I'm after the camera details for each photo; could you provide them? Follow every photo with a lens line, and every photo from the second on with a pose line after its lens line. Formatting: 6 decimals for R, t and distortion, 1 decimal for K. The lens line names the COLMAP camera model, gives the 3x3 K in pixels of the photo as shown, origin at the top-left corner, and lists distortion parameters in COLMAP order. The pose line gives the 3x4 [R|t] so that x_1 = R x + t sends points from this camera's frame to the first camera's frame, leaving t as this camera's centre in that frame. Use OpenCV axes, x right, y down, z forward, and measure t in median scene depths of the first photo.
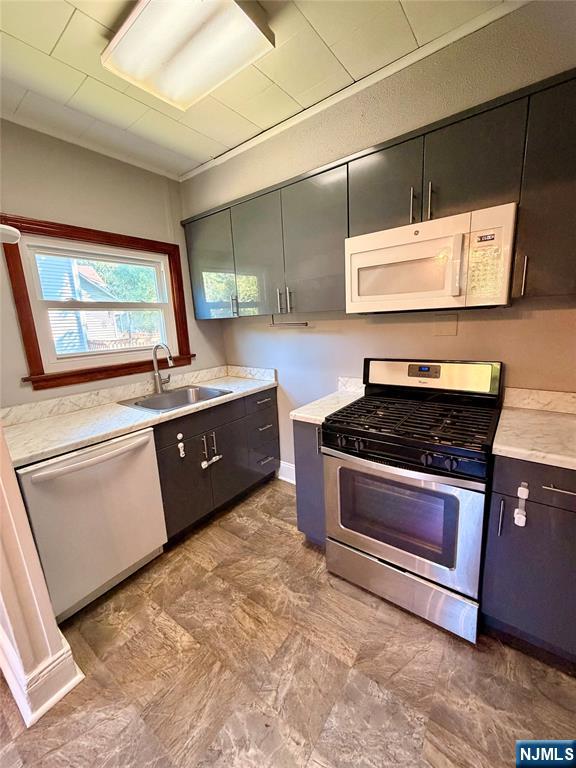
lens RADIAL K [[308.8, 0, 288.0], [0, 308.8, 384.0], [0, 0, 1]] dist [0.002644, 0.000195]
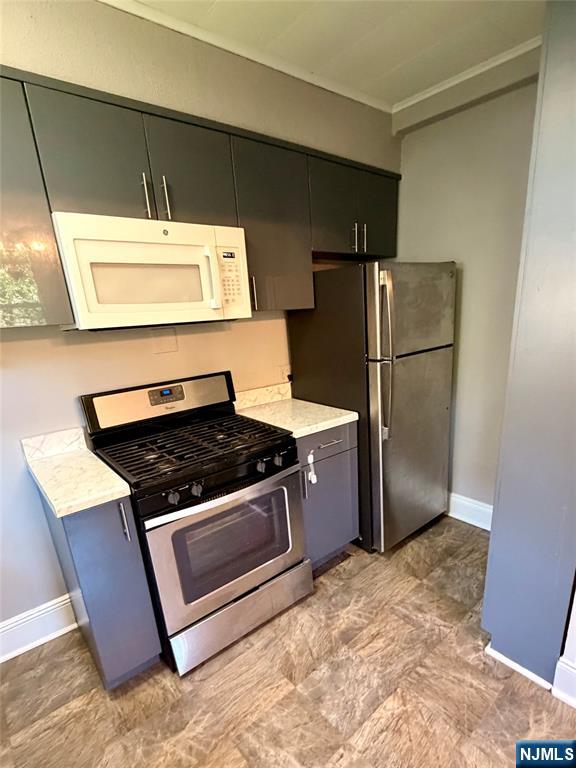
lens RADIAL K [[387.8, 0, 304.9], [0, 387.8, 442.8], [0, 0, 1]] dist [-0.075401, 0.025345]
pose [[0.211417, -0.272873, 0.938533, -0.760888], [0.247137, 0.943959, 0.218780, -0.082386], [-0.945635, 0.185693, 0.267006, 0.546017]]
